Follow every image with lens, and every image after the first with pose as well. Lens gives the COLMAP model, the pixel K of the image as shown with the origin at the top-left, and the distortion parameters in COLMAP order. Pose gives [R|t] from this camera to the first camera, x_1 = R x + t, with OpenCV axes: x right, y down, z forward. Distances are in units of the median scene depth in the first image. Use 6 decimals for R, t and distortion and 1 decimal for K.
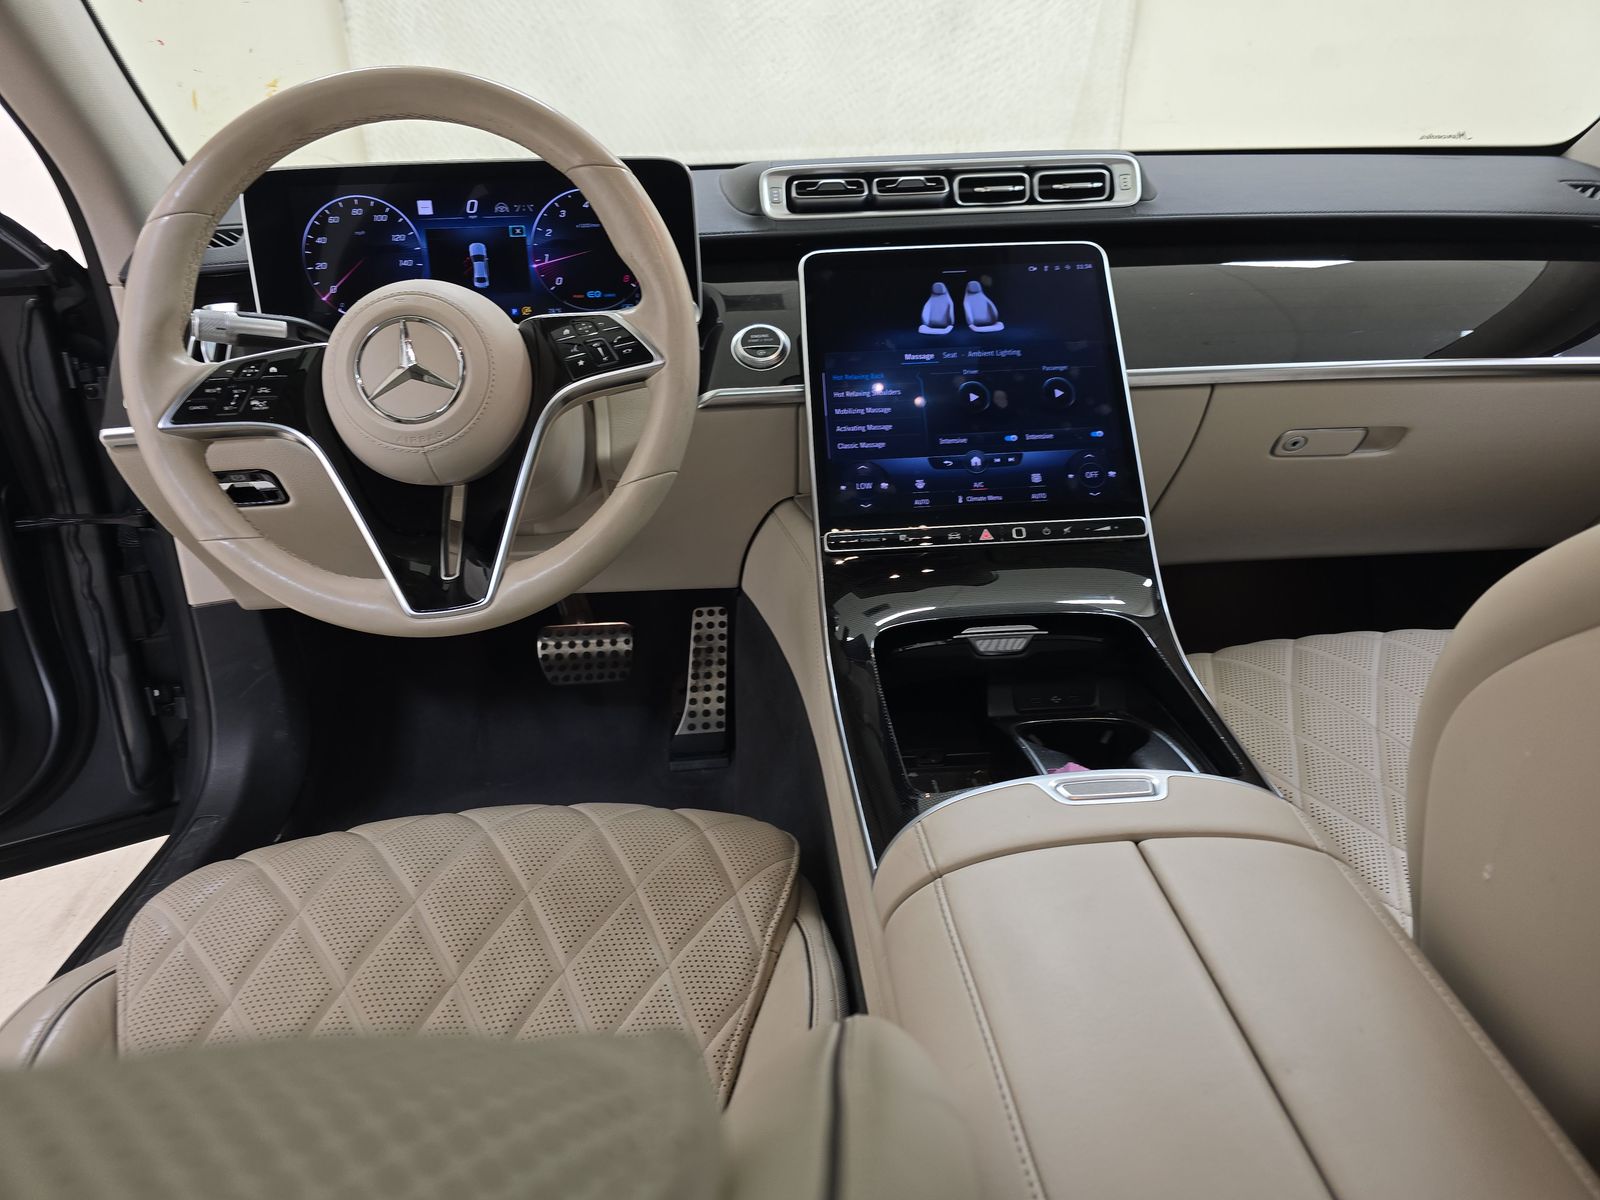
lens RADIAL K [[1071.3, 0, 801.6], [0, 1071.3, 636.0], [0, 0, 1]] dist [0.043506, -0.042769]
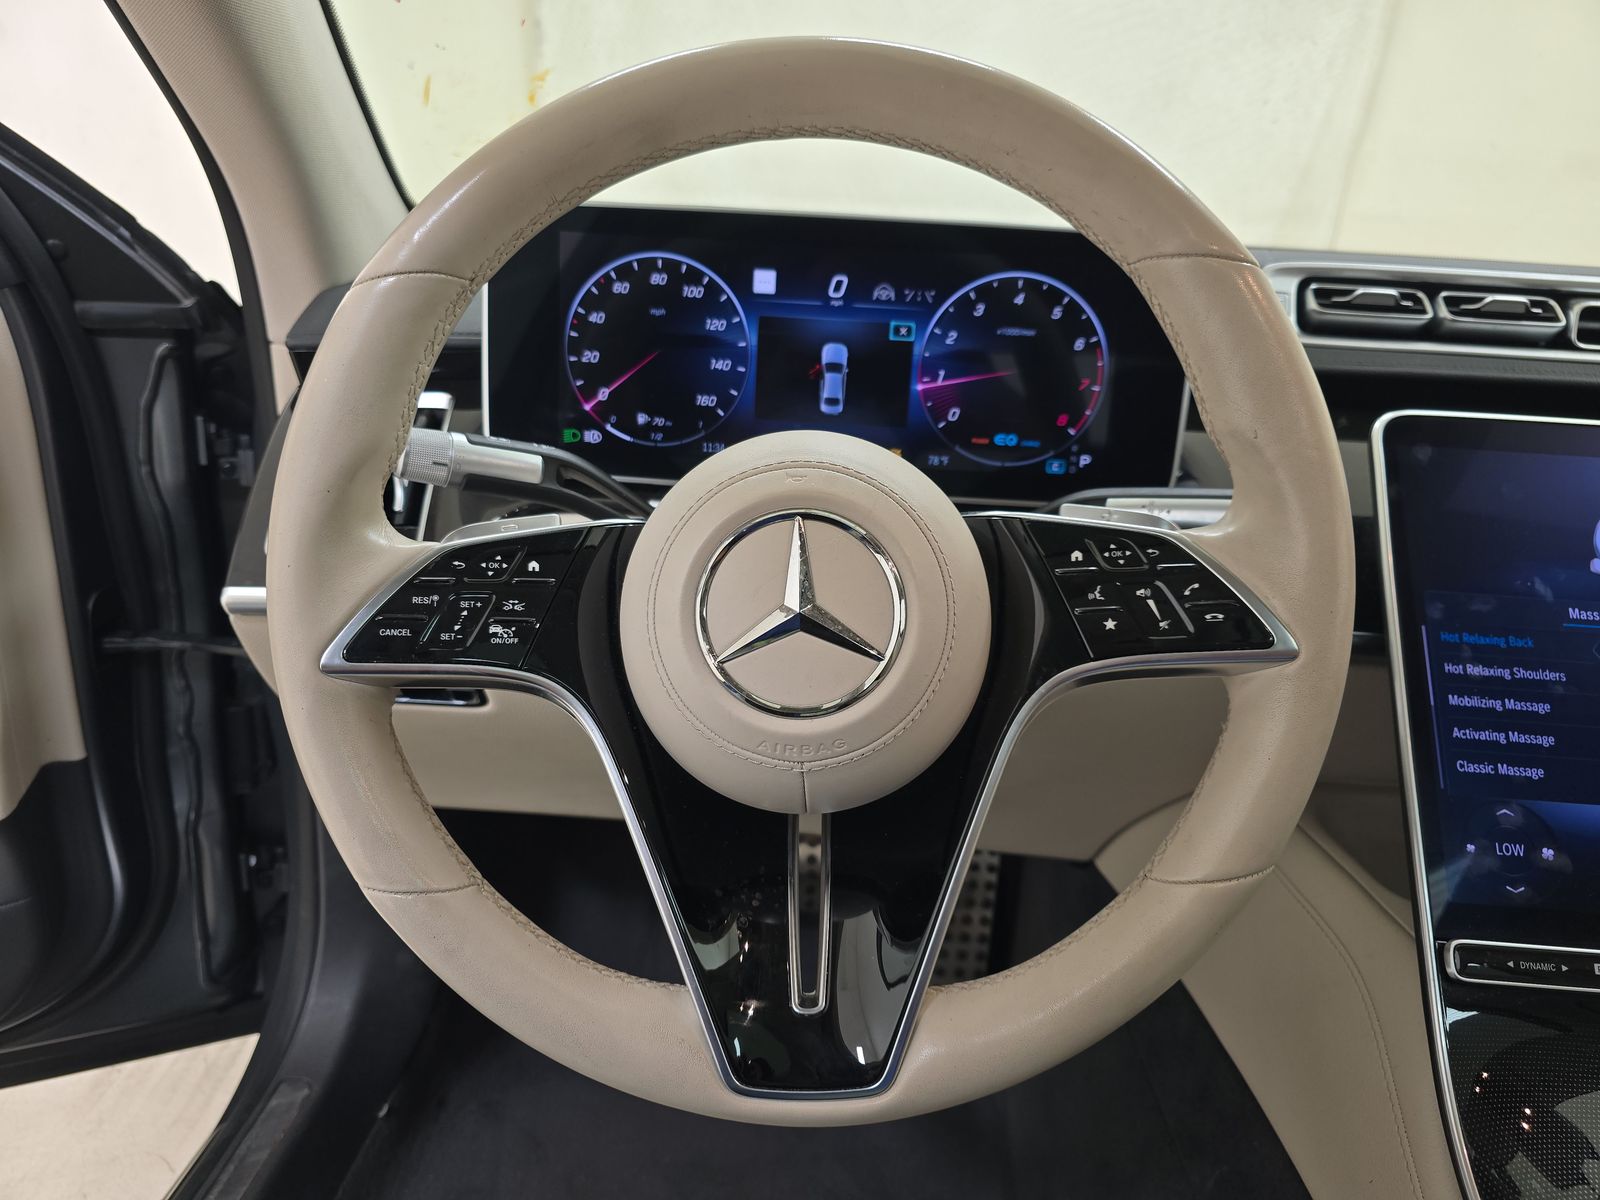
lens RADIAL K [[1130.1, 0, 821.9], [0, 1130.1, 668.7], [0, 0, 1]] dist [0.047372, -0.065886]
pose [[0.989128, 0.120610, -0.084139, -0.232916], [-0.123934, 0.991657, -0.035442, -0.154504], [0.079162, 0.045484, 0.995824, 0.356744]]
